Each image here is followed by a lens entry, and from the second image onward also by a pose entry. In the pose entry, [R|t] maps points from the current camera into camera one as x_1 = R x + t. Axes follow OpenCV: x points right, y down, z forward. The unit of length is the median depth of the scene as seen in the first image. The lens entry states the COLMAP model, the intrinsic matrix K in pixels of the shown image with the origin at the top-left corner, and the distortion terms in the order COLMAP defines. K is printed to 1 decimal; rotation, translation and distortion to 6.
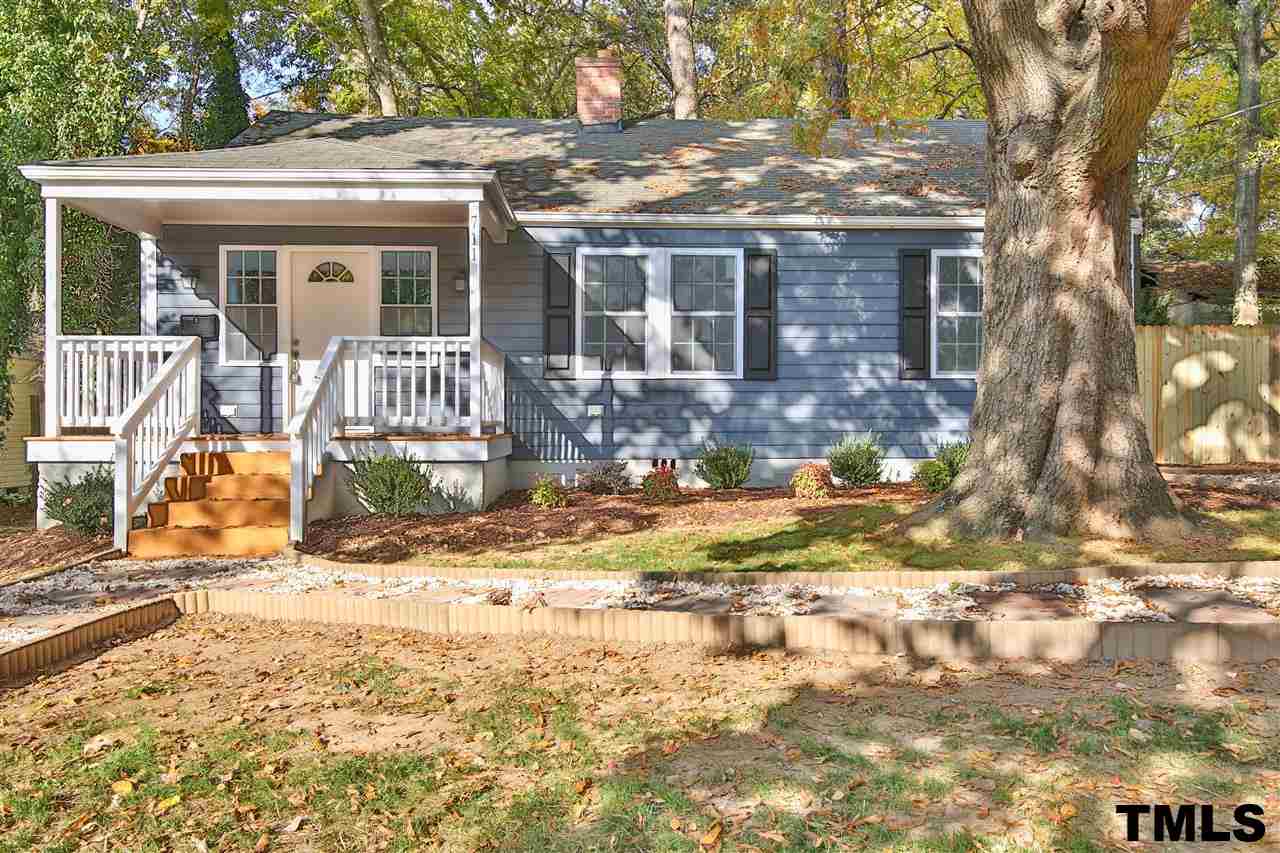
lens RADIAL K [[929.3, 0, 640.0], [0, 929.3, 426.5], [0, 0, 1]] dist [-0.004646, -0.001652]
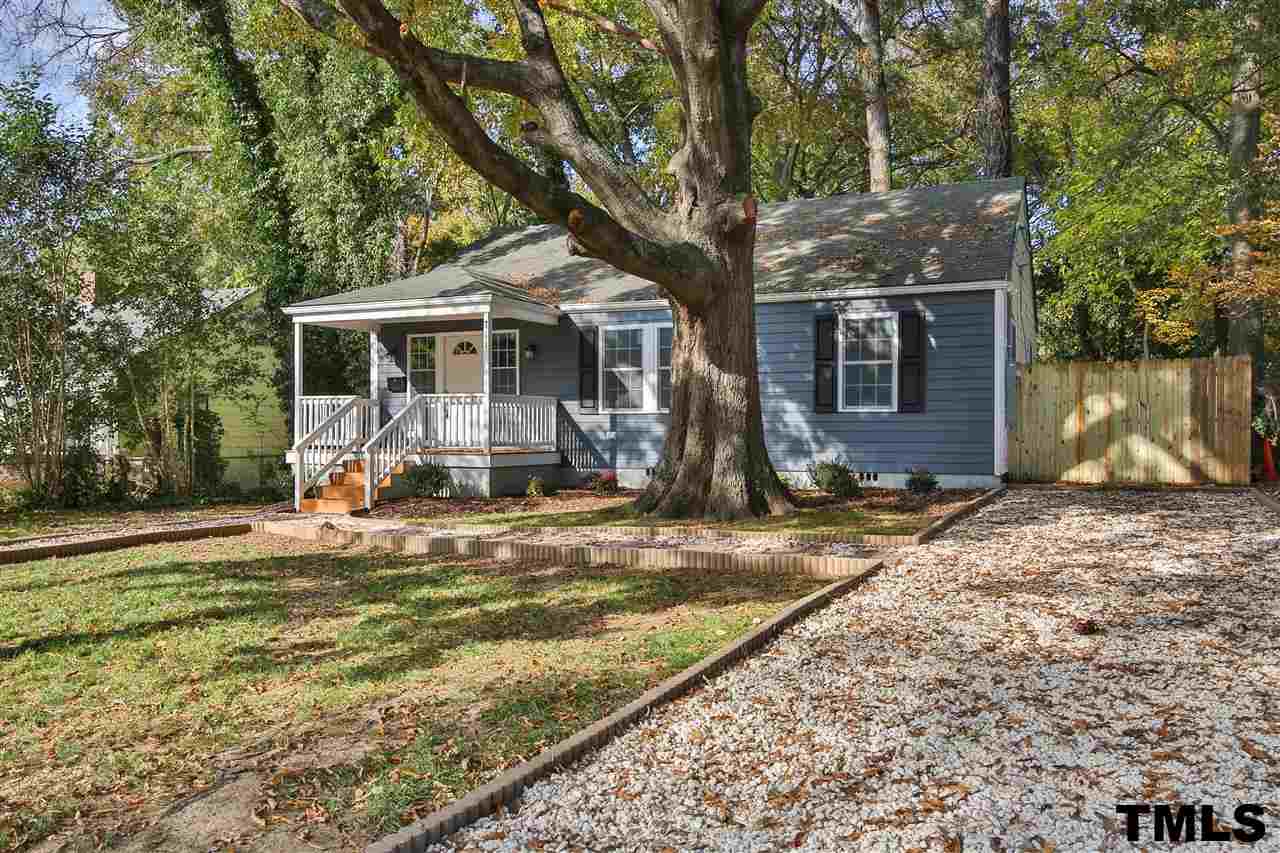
lens RADIAL K [[942.1, 0, 640.0], [0, 942.1, 426.5], [0, 0, 1]] dist [0.000973, 0.001270]
pose [[0.896454, 0.001270, -0.443135, 0.681912], [-0.006189, 0.999934, -0.009655, -0.018379], [0.443094, 0.011398, 0.896403, -0.327194]]
